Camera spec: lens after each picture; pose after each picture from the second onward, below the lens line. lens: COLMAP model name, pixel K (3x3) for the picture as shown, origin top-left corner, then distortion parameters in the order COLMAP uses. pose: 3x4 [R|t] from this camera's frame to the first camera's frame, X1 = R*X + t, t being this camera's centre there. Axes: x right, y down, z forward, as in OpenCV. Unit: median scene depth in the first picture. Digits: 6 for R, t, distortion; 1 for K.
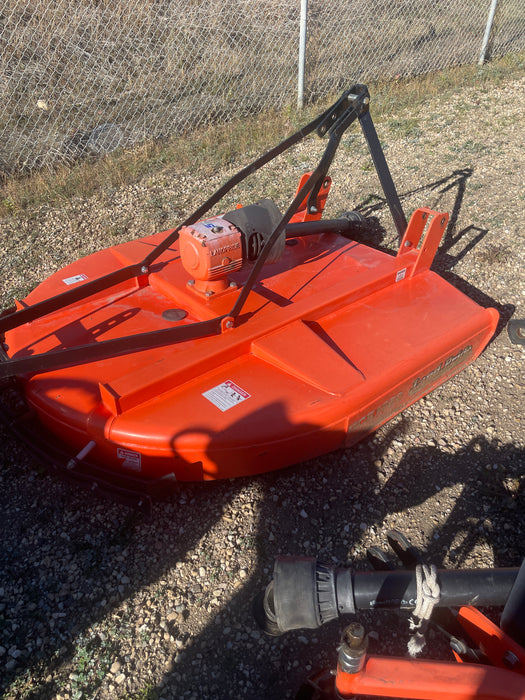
lens RADIAL K [[529.8, 0, 258.0], [0, 529.8, 353.2], [0, 0, 1]] dist [0.057108, -0.085336]
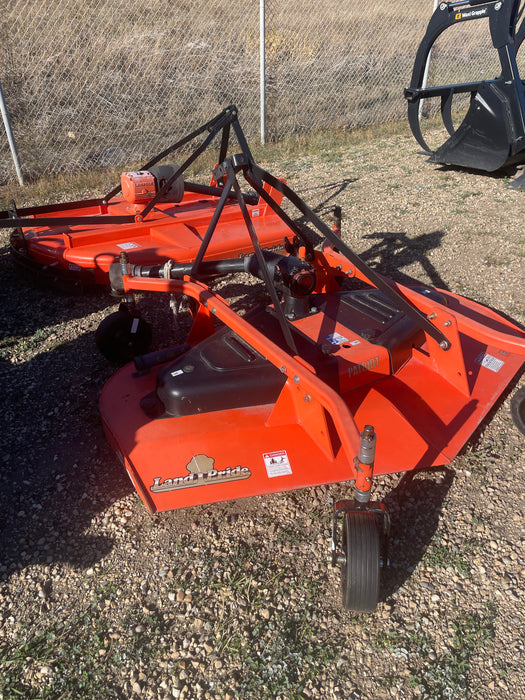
lens RADIAL K [[529.8, 0, 267.2], [0, 529.8, 351.4], [0, 0, 1]] dist [0.057108, -0.085336]
pose [[0.998252, 0.040958, -0.042606, 0.410561], [-0.045474, 0.992769, -0.111092, 0.495216], [0.037748, 0.112835, 0.992896, -0.652826]]
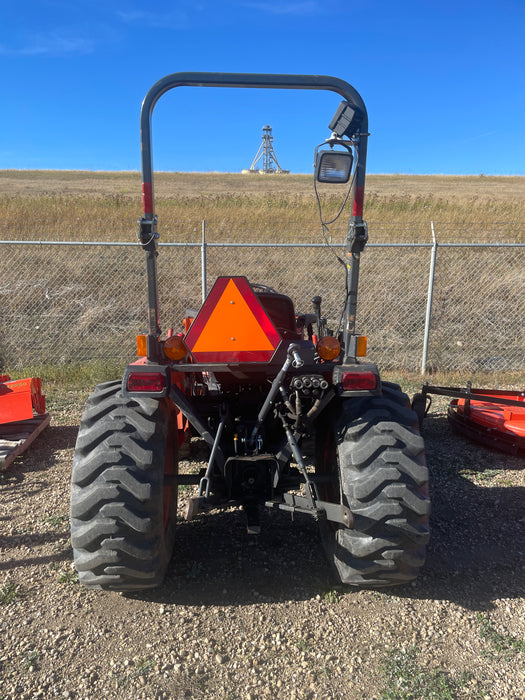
lens RADIAL K [[529.8, 0, 261.1], [0, 529.8, 353.4], [0, 0, 1]] dist [0.057108, -0.085336]
pose [[0.811255, 0.146686, -0.565994, 0.152270], [-0.388337, 0.858847, -0.334031, 0.904871], [0.437104, 0.490781, 0.753707, -1.334445]]
